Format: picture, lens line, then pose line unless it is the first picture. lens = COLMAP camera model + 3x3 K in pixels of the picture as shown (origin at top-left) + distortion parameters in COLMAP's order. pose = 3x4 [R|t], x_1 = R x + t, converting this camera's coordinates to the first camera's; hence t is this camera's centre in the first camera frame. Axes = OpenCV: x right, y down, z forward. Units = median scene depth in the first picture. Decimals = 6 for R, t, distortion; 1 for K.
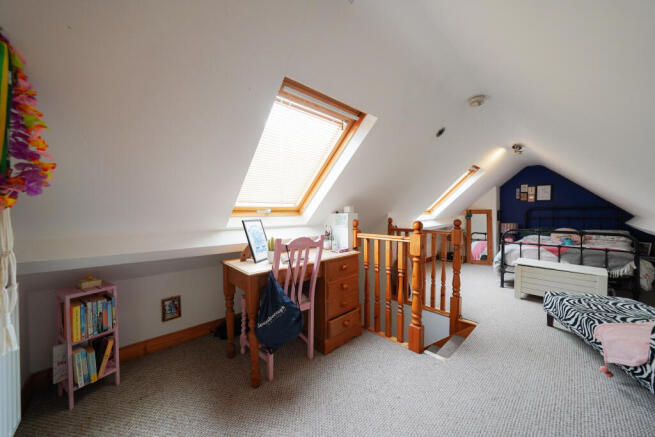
lens RADIAL K [[231.0, 0, 327.6], [0, 231.0, 216.2], [0, 0, 1]] dist [-0.027194, 0.006854]
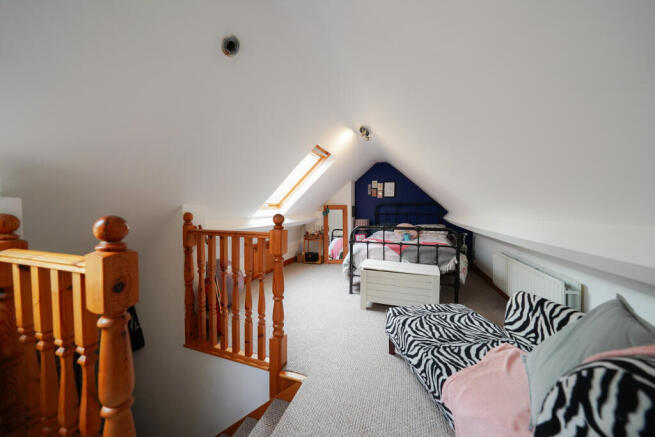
lens RADIAL K [[231.0, 0, 327.6], [0, 231.0, 216.2], [0, 0, 1]] dist [-0.027194, 0.006854]
pose [[0.880953, -0.004611, 0.473182, 0.304473], [-0.001371, 0.999923, 0.012295, 0.008972], [-0.473202, -0.011480, 0.880879, 0.301992]]
